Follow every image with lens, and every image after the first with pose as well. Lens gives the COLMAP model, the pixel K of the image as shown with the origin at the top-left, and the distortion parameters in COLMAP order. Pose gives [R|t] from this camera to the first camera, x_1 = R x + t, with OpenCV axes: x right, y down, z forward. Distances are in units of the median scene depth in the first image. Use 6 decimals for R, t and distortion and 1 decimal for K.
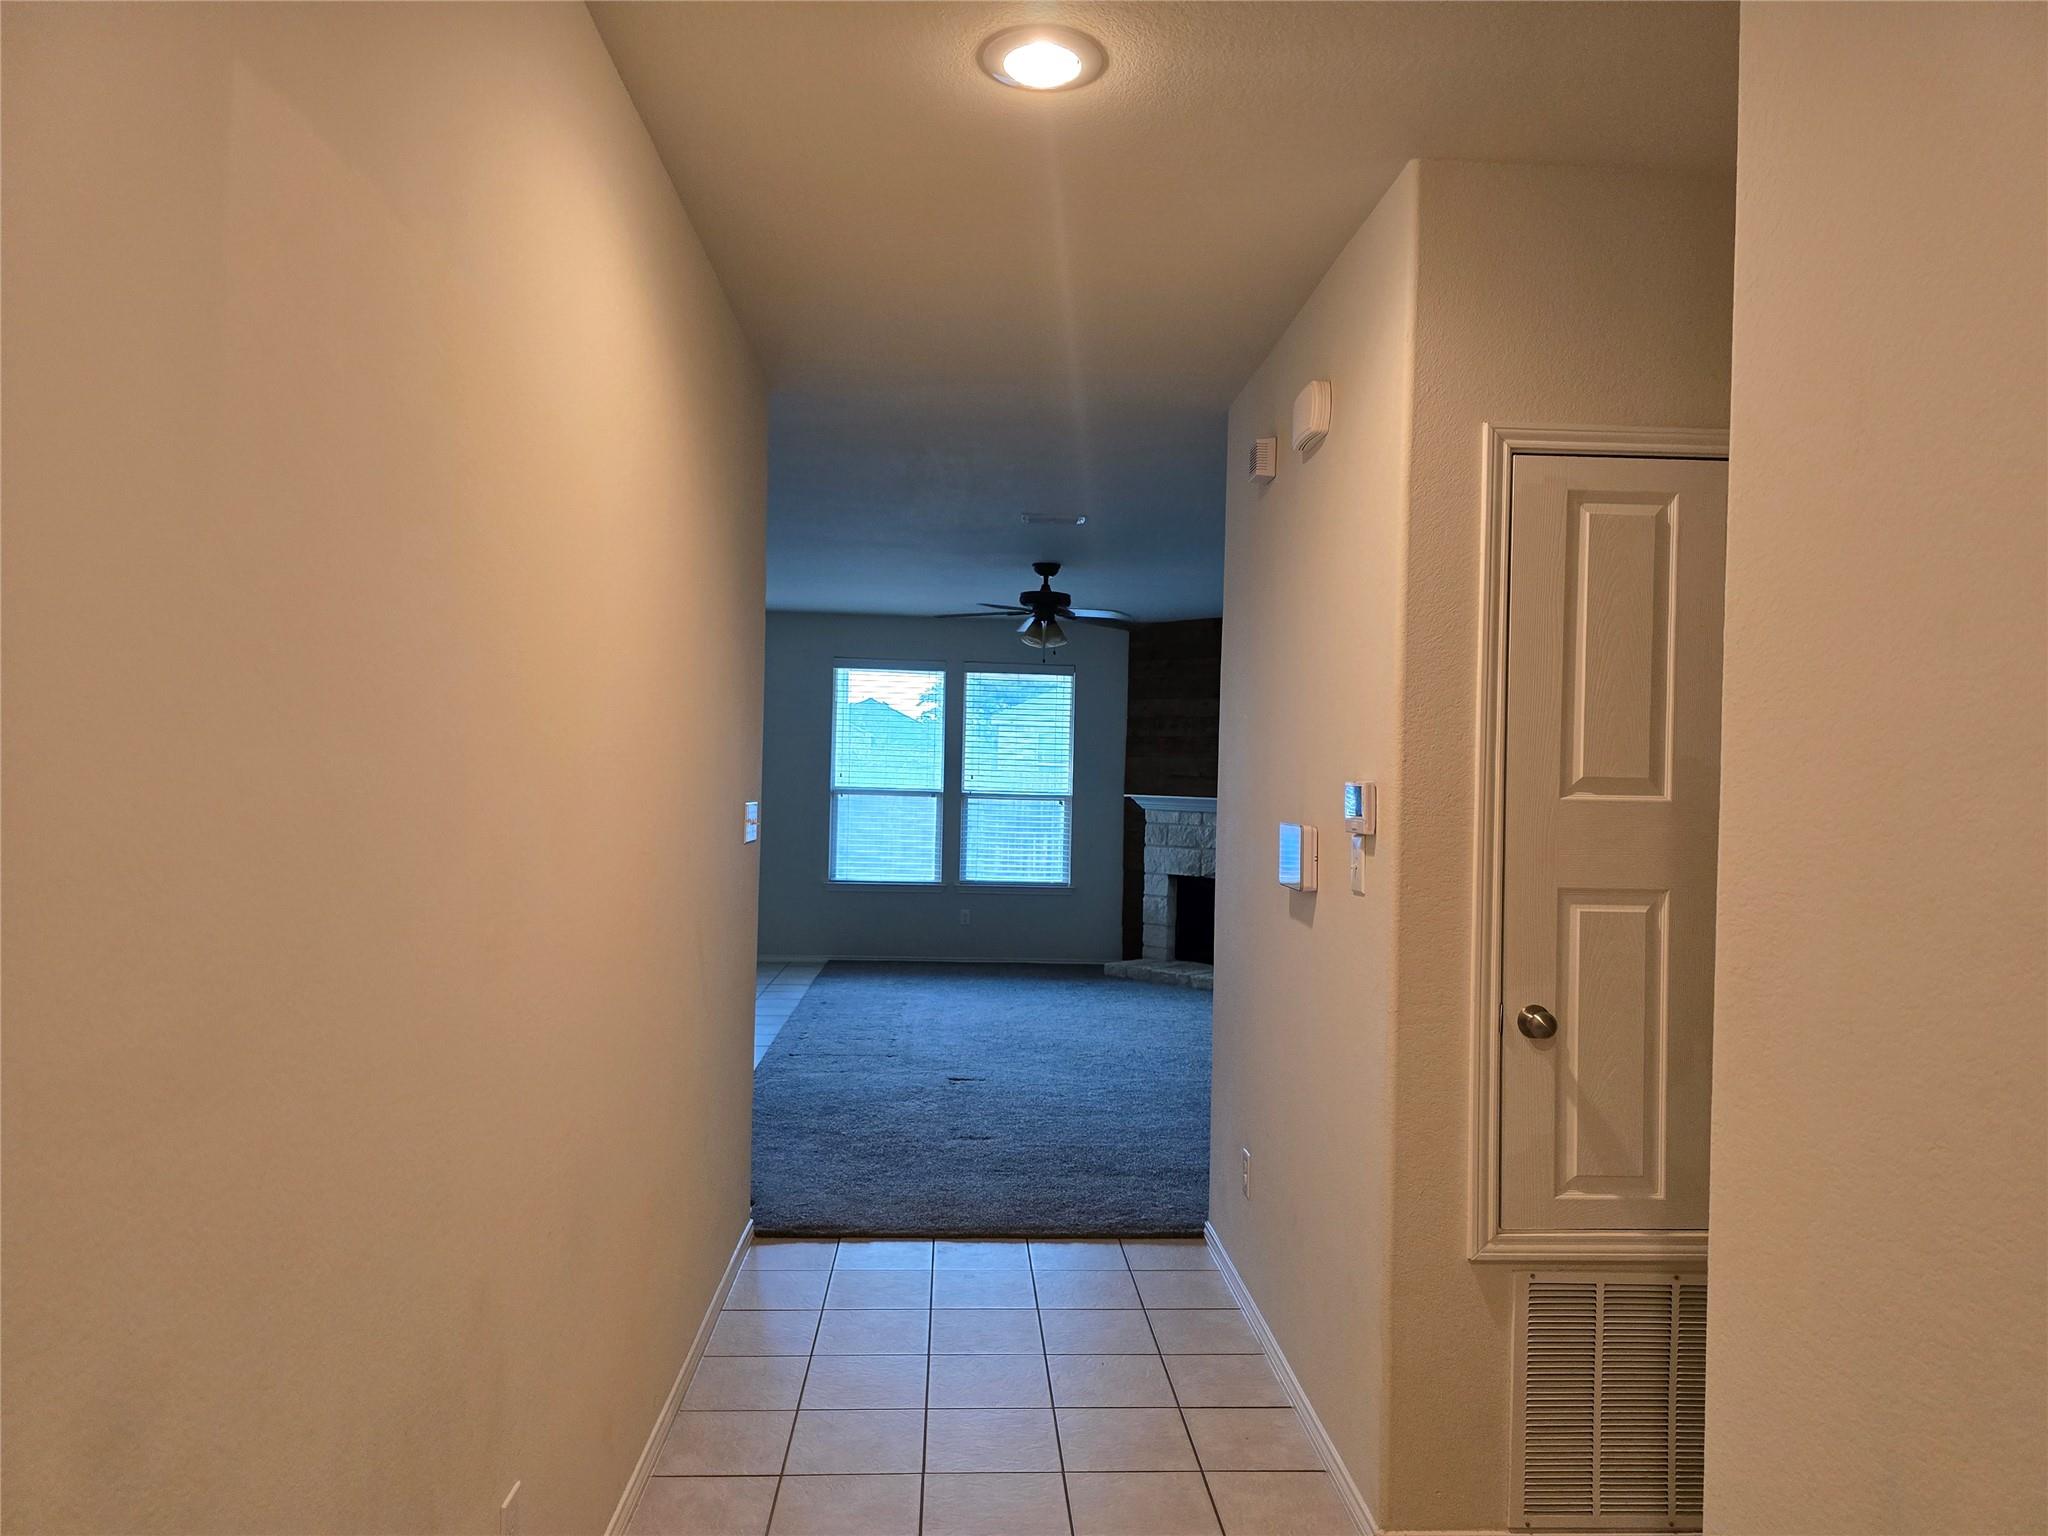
lens RADIAL K [[1377.1, 0, 1037.9], [0, 1377.1, 788.3], [0, 0, 1]] dist [0.035394, -0.010167]
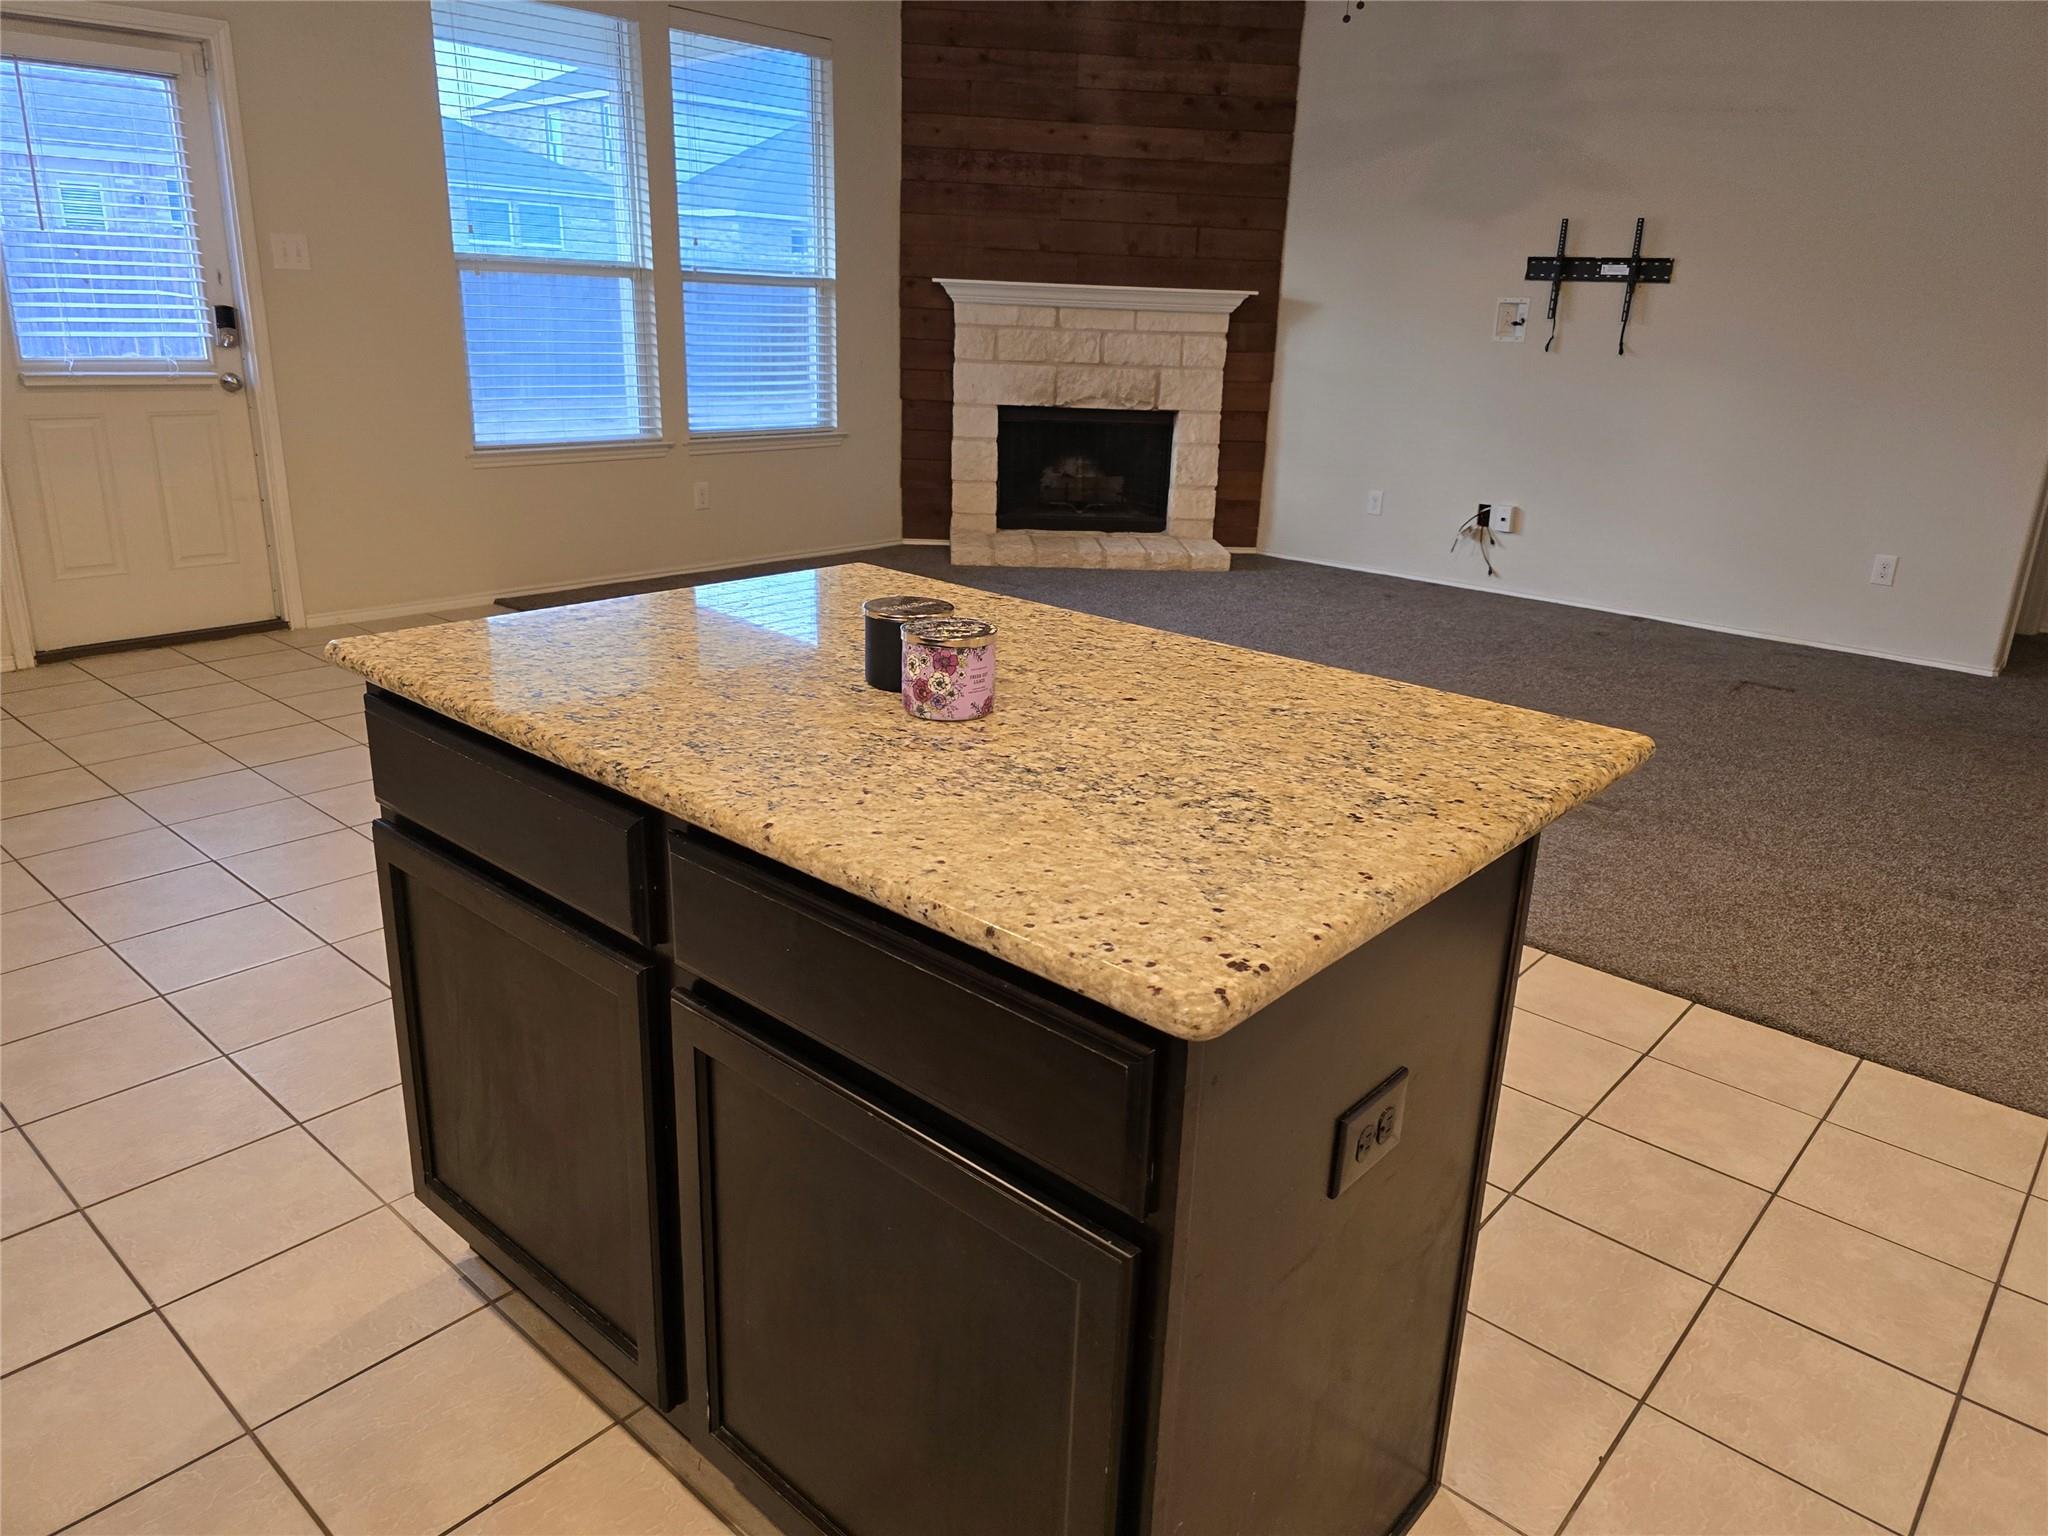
lens RADIAL K [[1377.1, 0, 1030.6], [0, 1377.1, 750.3], [0, 0, 1]] dist [0.035394, -0.010167]
pose [[0.701915, -0.223024, 0.676443, -0.383525], [-0.012507, 0.945708, 0.324778, 0.002628], [-0.712151, -0.236427, 0.661017, 0.491062]]
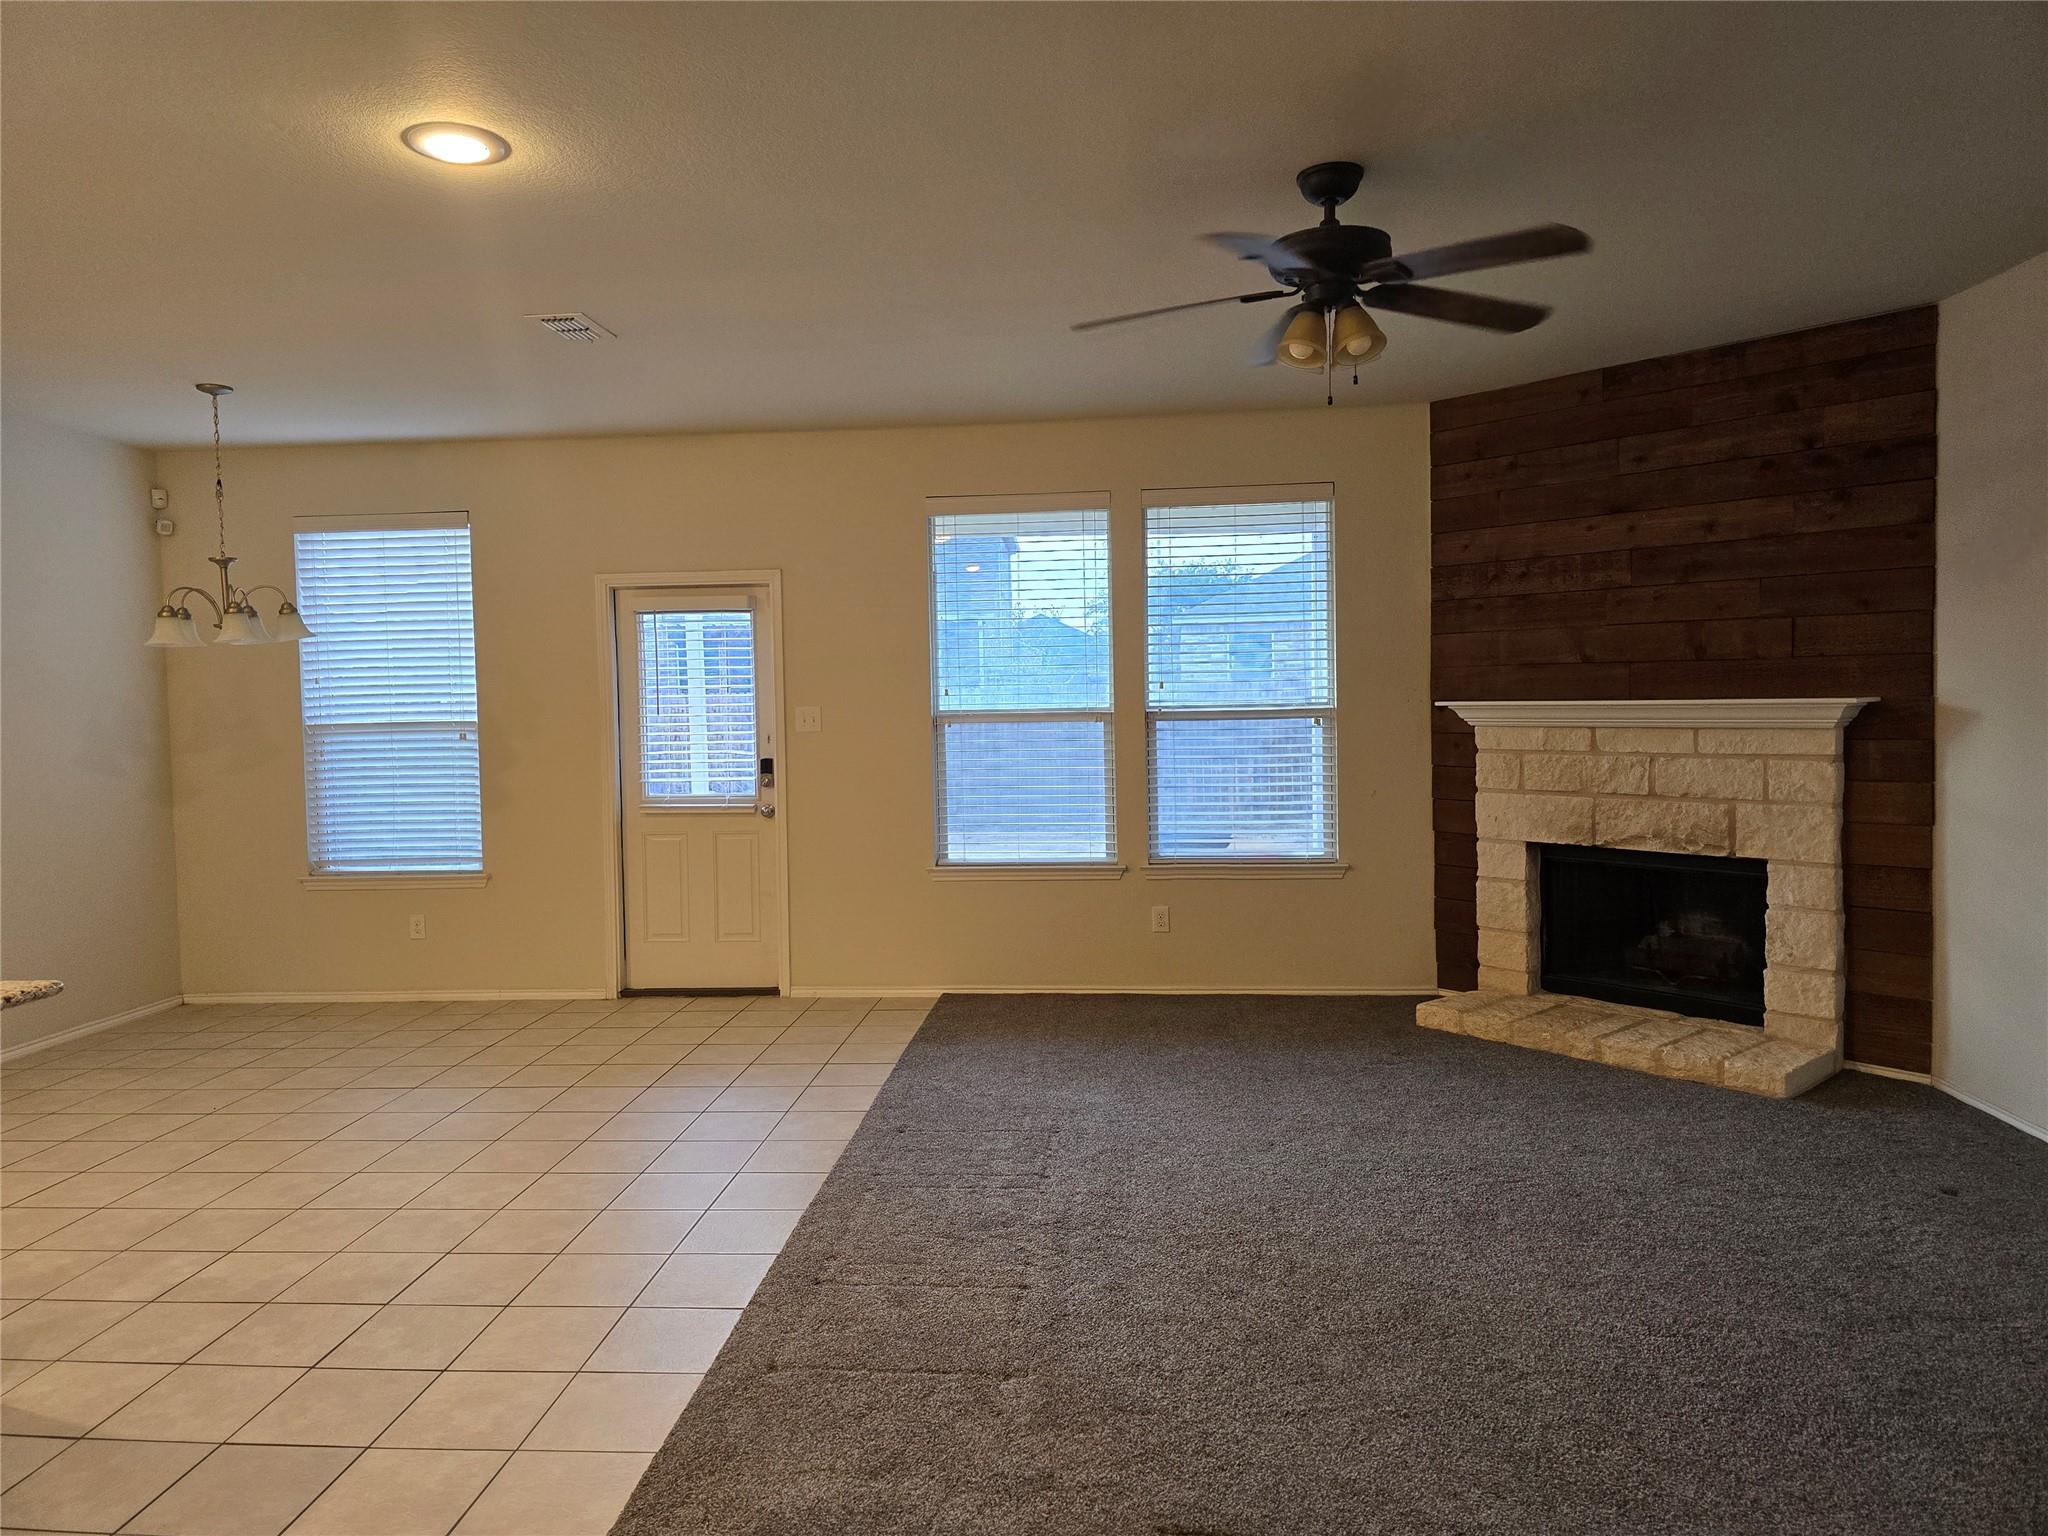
lens RADIAL K [[1377.1, 0, 1017.5], [0, 1377.1, 756.9], [0, 0, 1]] dist [0.035394, -0.010167]
pose [[0.988830, -0.040243, -0.143512, -0.026420], [0.045587, 0.998377, 0.034146, -0.000189], [0.141905, -0.040307, 0.989059, 0.411239]]
